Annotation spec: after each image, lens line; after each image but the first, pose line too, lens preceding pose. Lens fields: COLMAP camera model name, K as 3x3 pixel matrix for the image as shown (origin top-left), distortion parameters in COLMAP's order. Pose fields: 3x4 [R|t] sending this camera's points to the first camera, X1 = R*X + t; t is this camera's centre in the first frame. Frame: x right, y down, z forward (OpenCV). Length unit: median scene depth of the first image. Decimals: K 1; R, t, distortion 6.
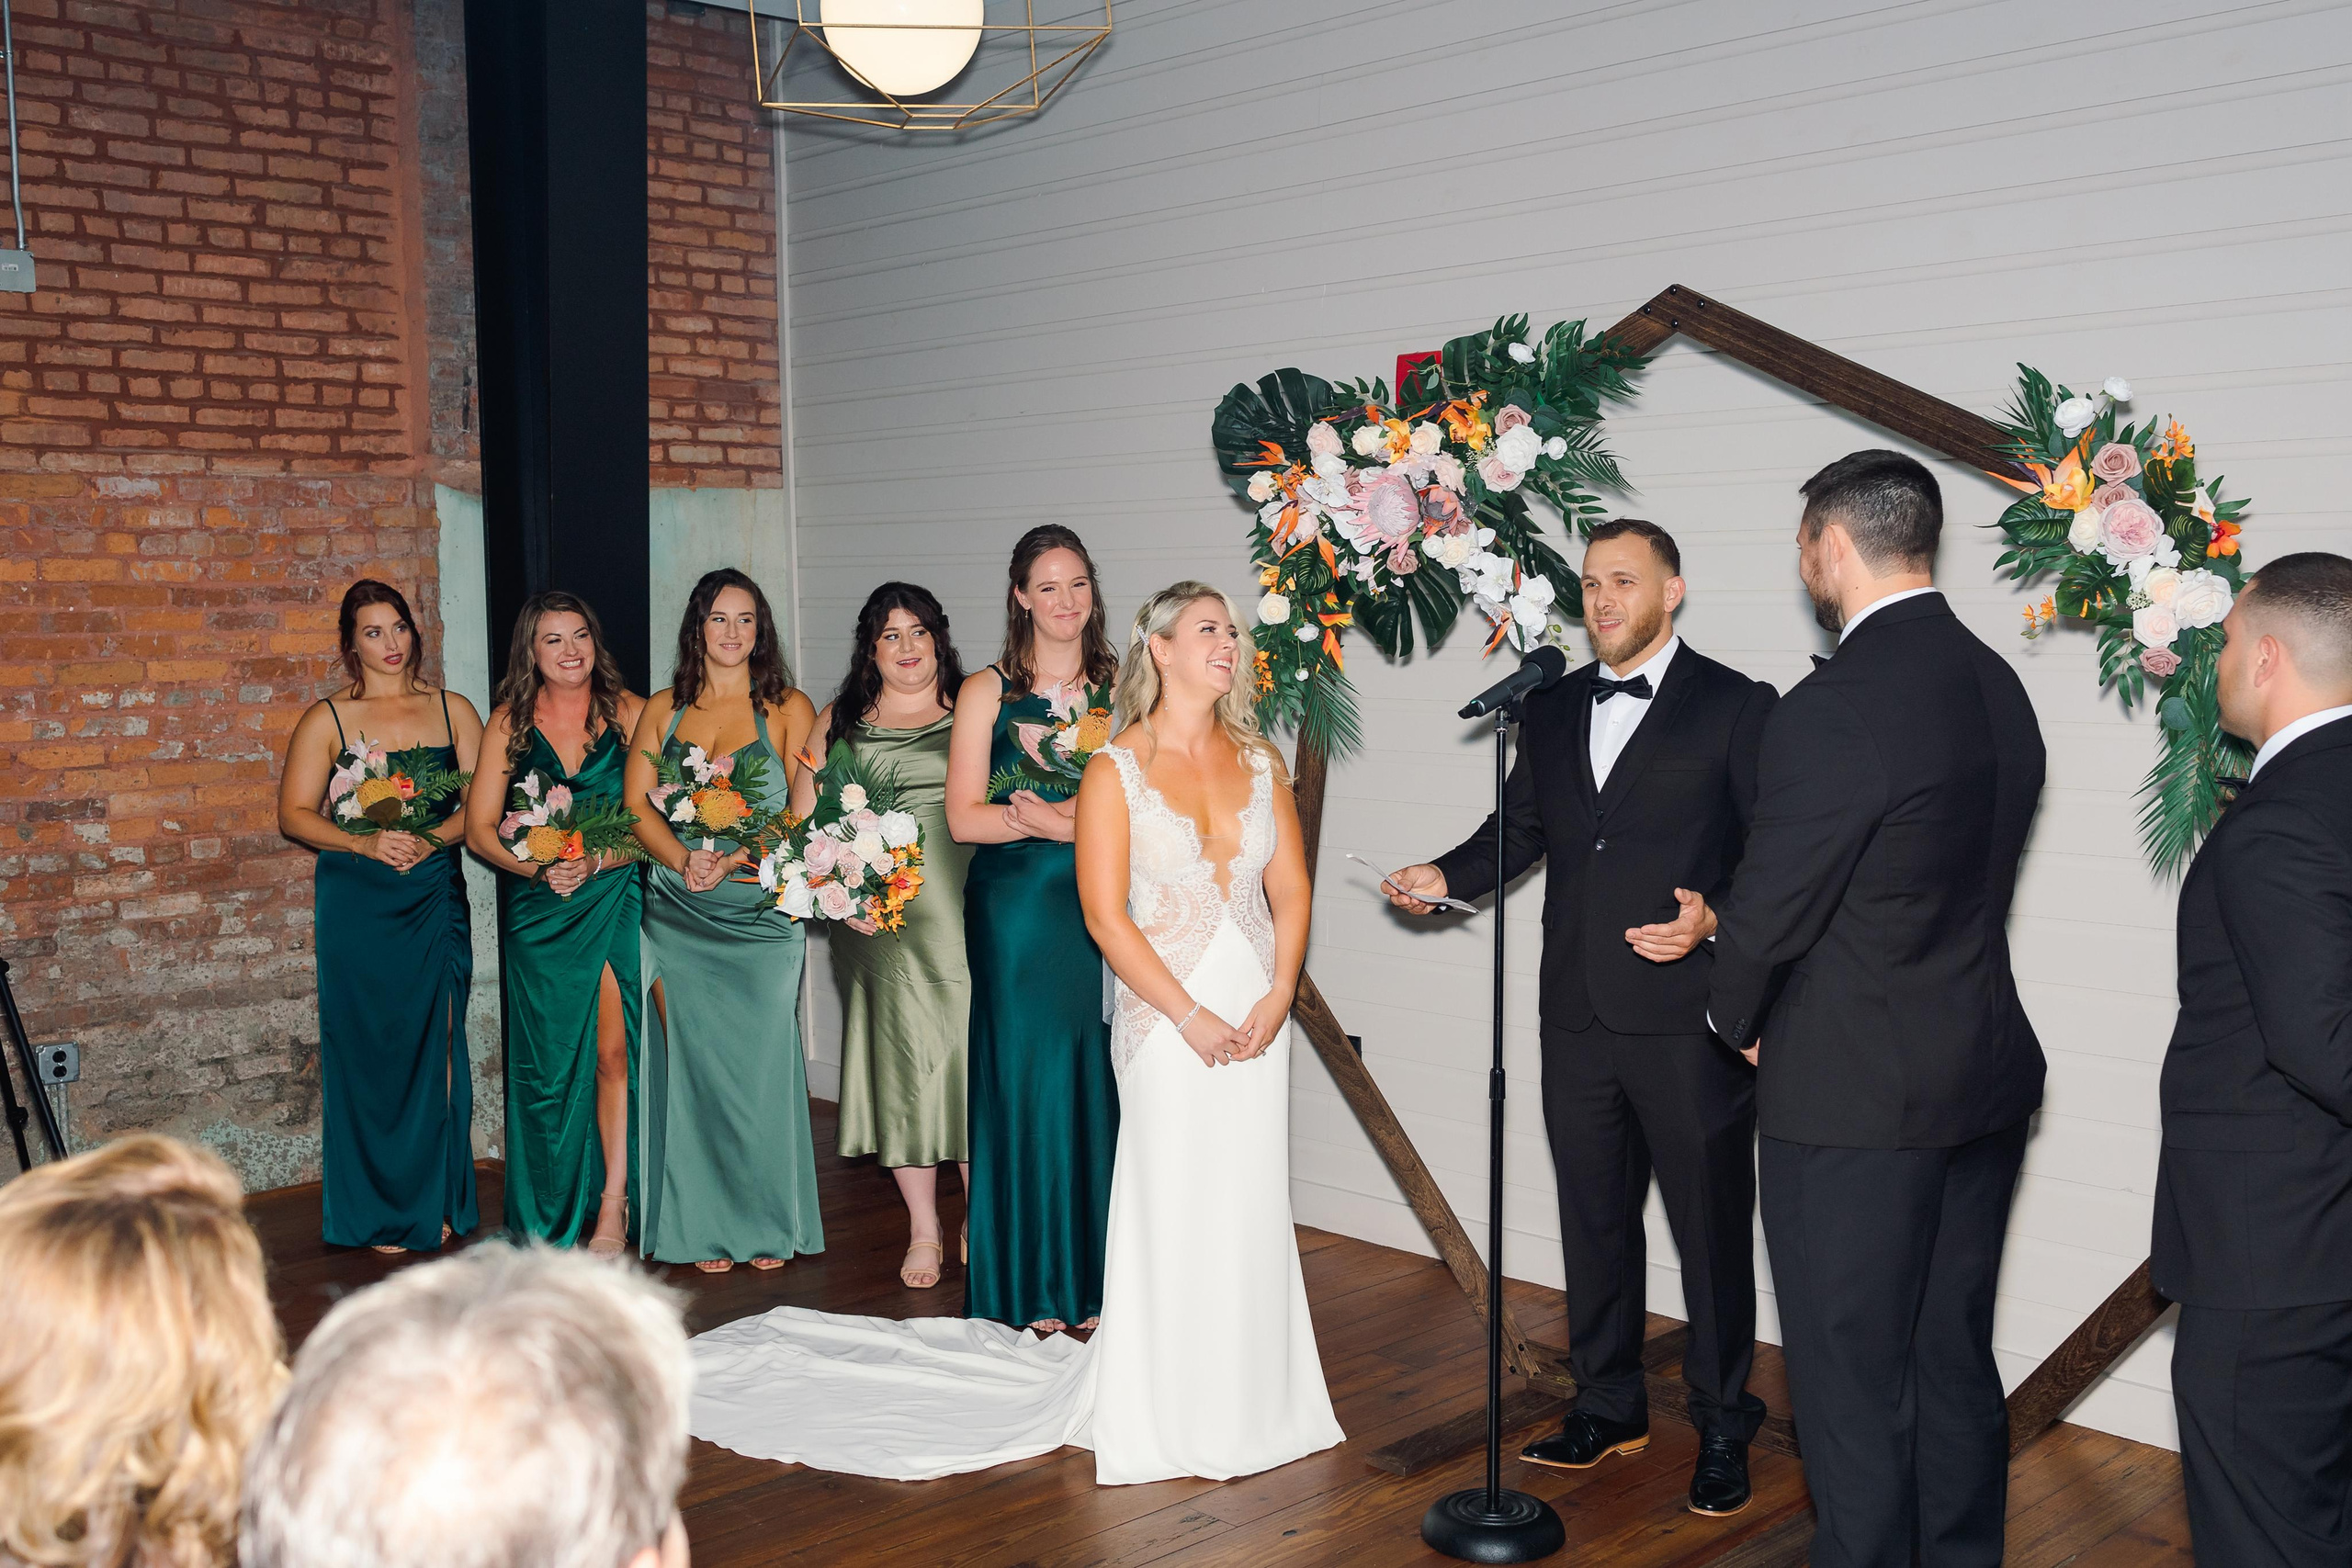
lens RADIAL K [[2350.0, 0, 1170.8], [0, 2350.0, 788.0], [0, 0, 1]] dist [0.000147, 0.006470]
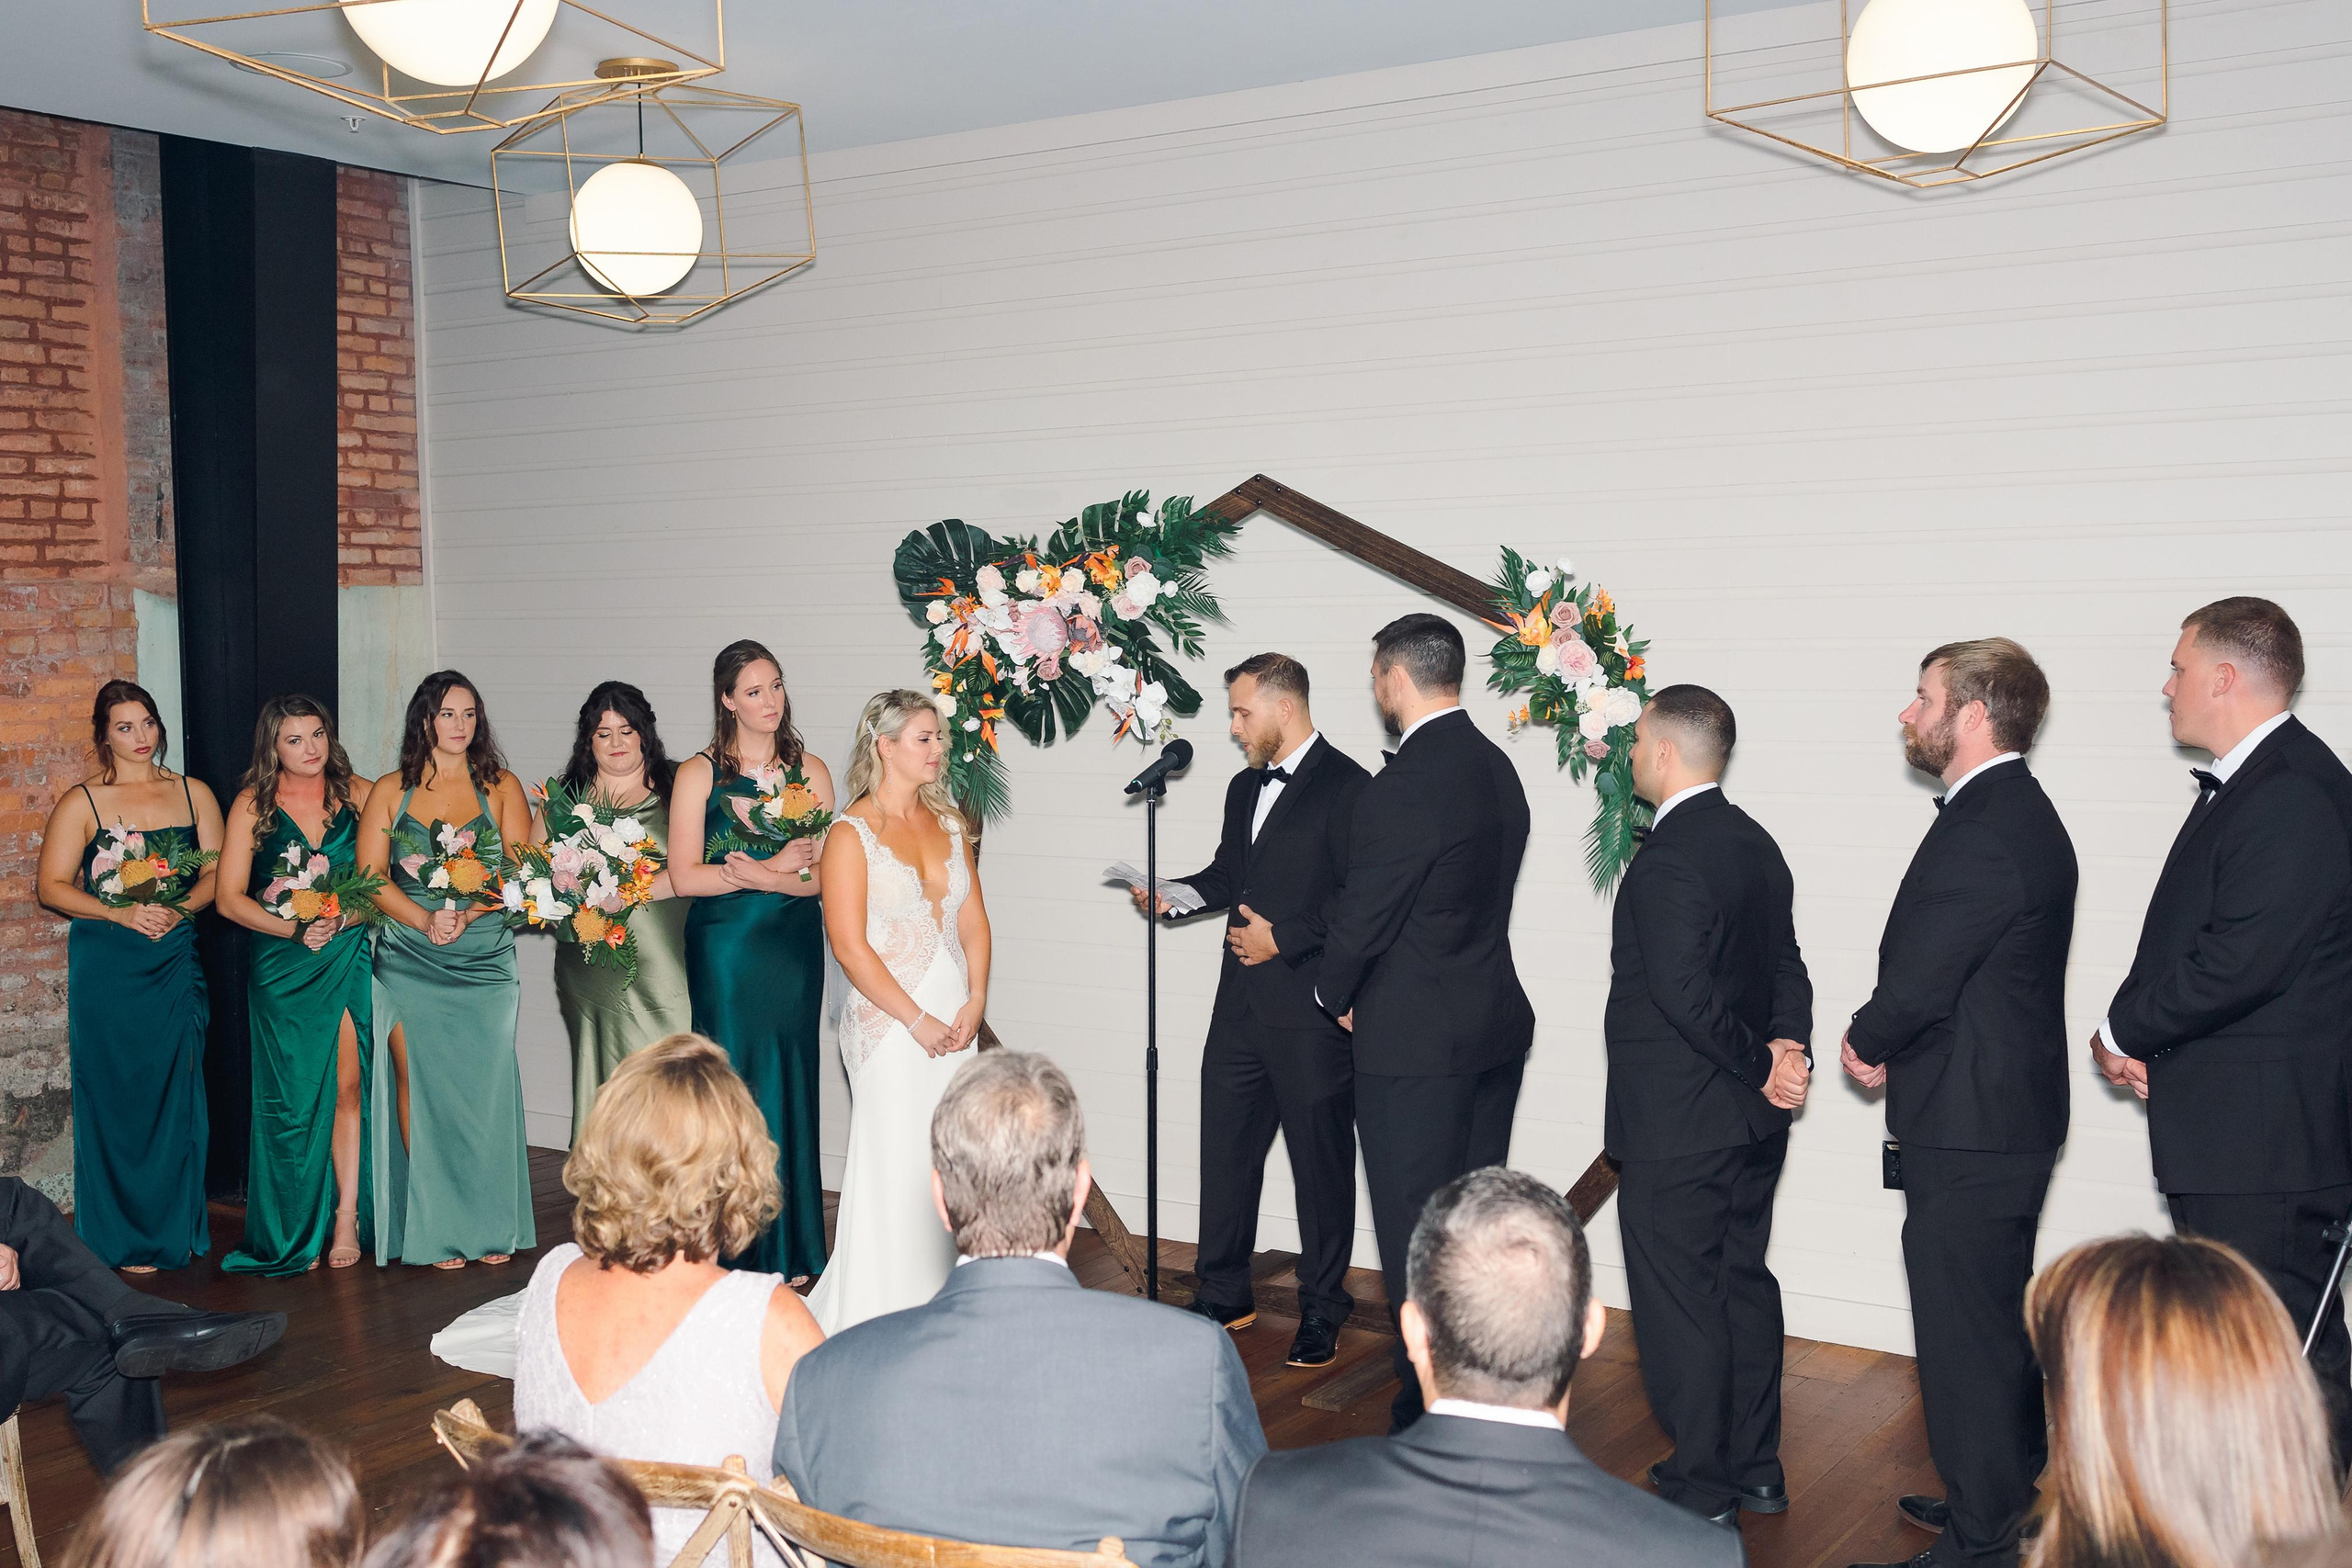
lens RADIAL K [[2527.0, 0, 1167.1], [0, 2527.0, 790.7], [0, 0, 1]] dist [-0.049350, 0.024939]
pose [[0.970379, -0.017496, 0.240952, -0.148147], [0.021806, 0.999646, -0.015234, -0.005928], [-0.240600, 0.020037, 0.970417, -0.313837]]
